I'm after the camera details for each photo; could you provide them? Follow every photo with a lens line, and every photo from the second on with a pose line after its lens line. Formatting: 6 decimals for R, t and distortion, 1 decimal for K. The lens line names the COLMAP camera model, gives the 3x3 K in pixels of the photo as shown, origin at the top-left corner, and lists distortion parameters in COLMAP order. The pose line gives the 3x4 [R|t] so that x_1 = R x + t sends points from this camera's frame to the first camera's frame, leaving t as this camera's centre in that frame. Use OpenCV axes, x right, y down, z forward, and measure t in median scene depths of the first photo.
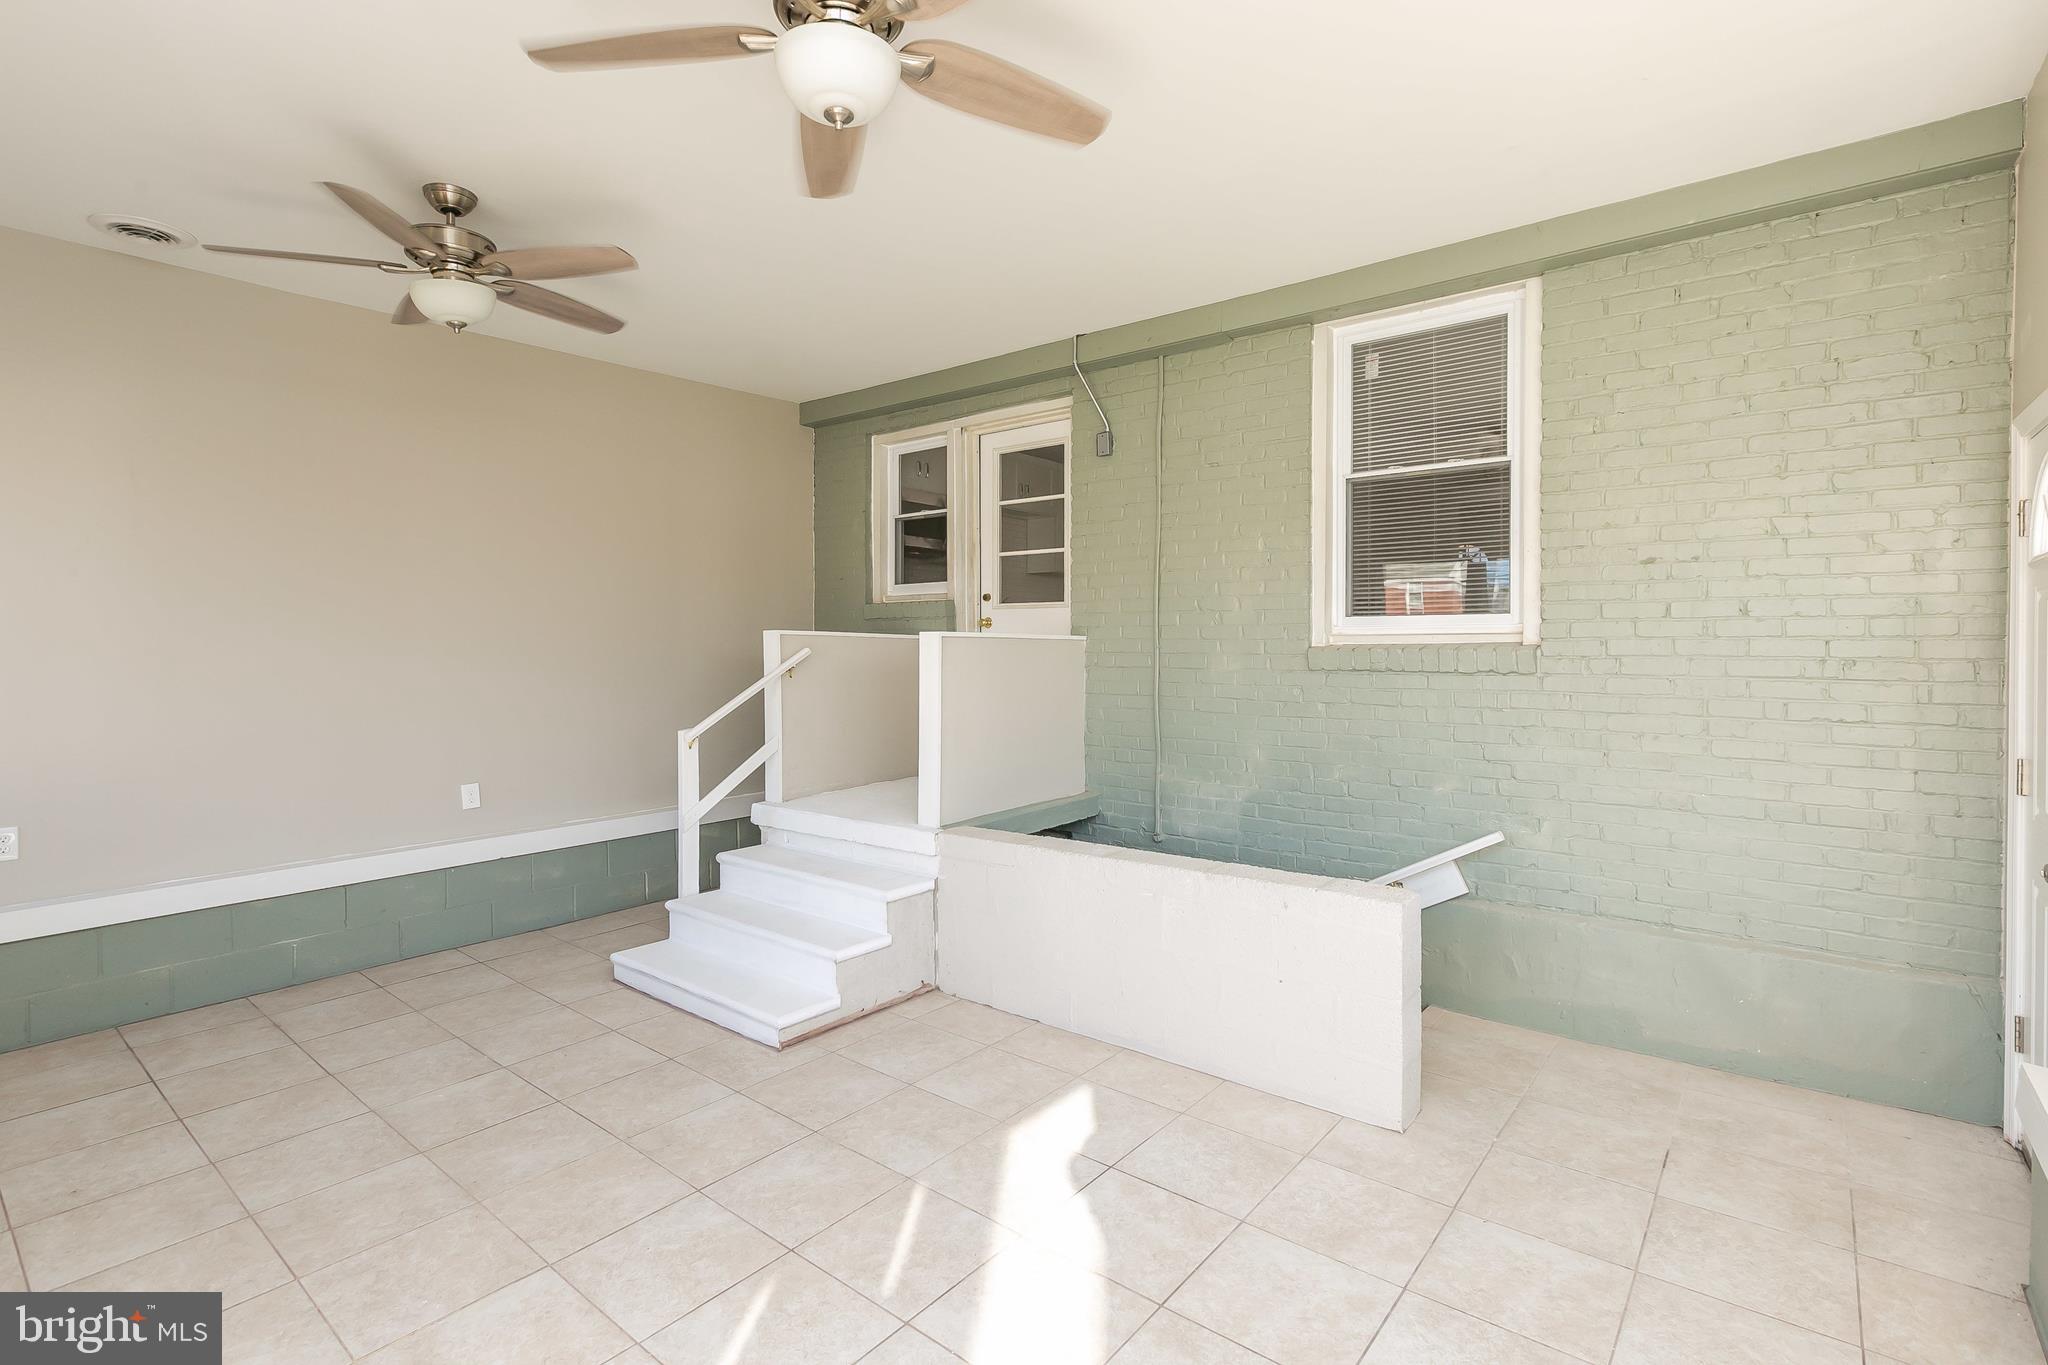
lens RADIAL K [[960.0, 0, 1032.3], [0, 960.0, 662.6], [0, 0, 1]] dist [-0.001467, 0.000281]
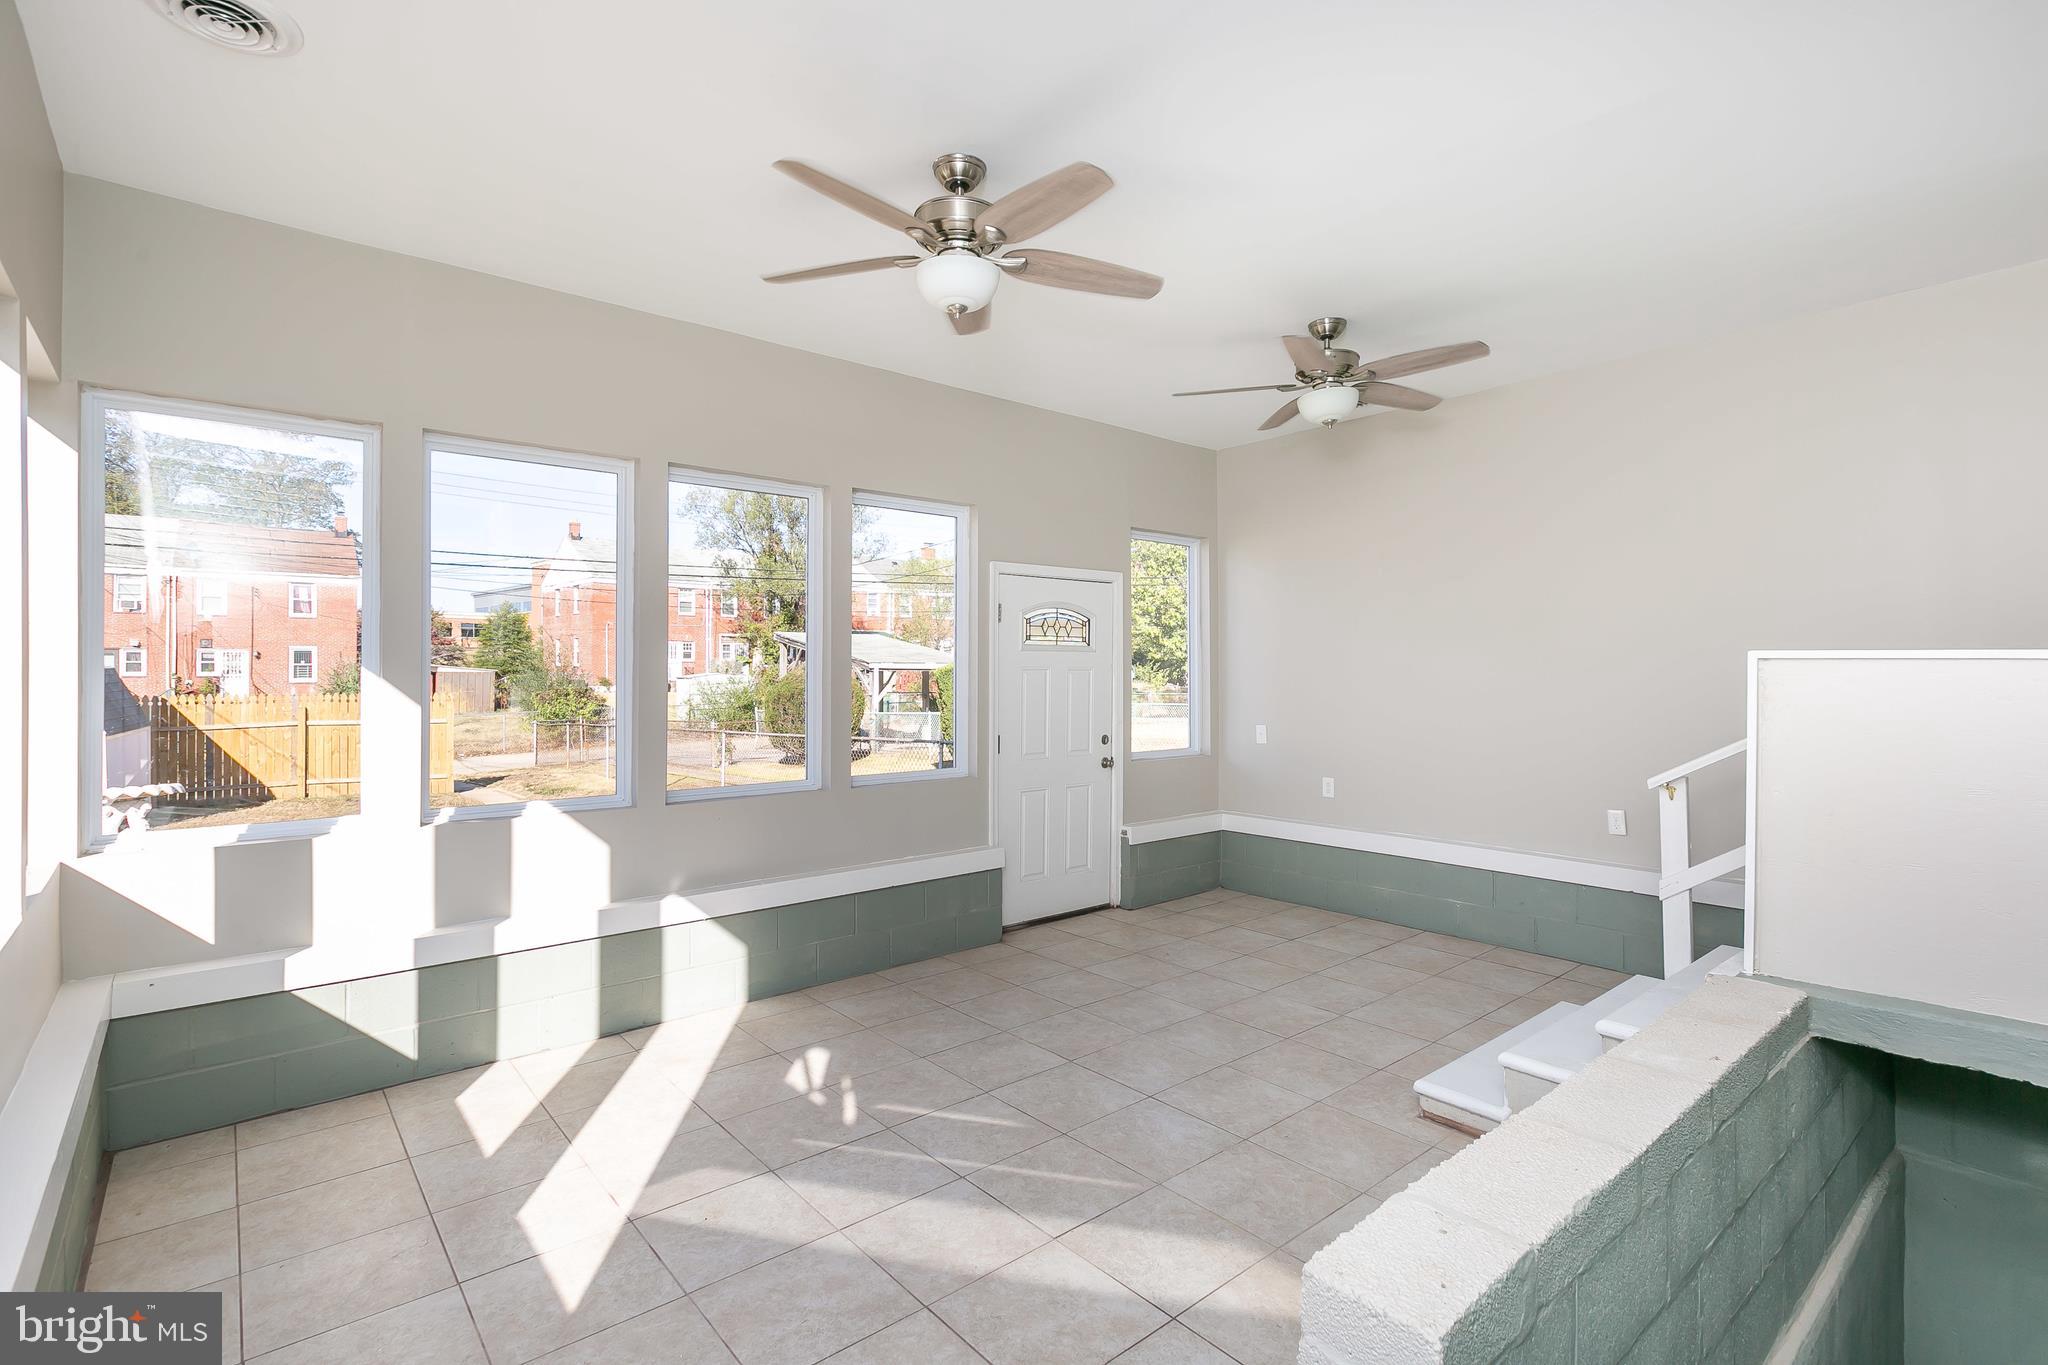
lens RADIAL K [[960.0, 0, 1029.1], [0, 960.0, 673.3], [0, 0, 1]] dist [-0.001467, 0.000281]
pose [[-0.180536, 0.006876, -0.983544, 0.757565], [-0.027374, 0.999553, 0.012012, -0.017908], [0.983187, 0.029092, -0.180268, 0.858633]]
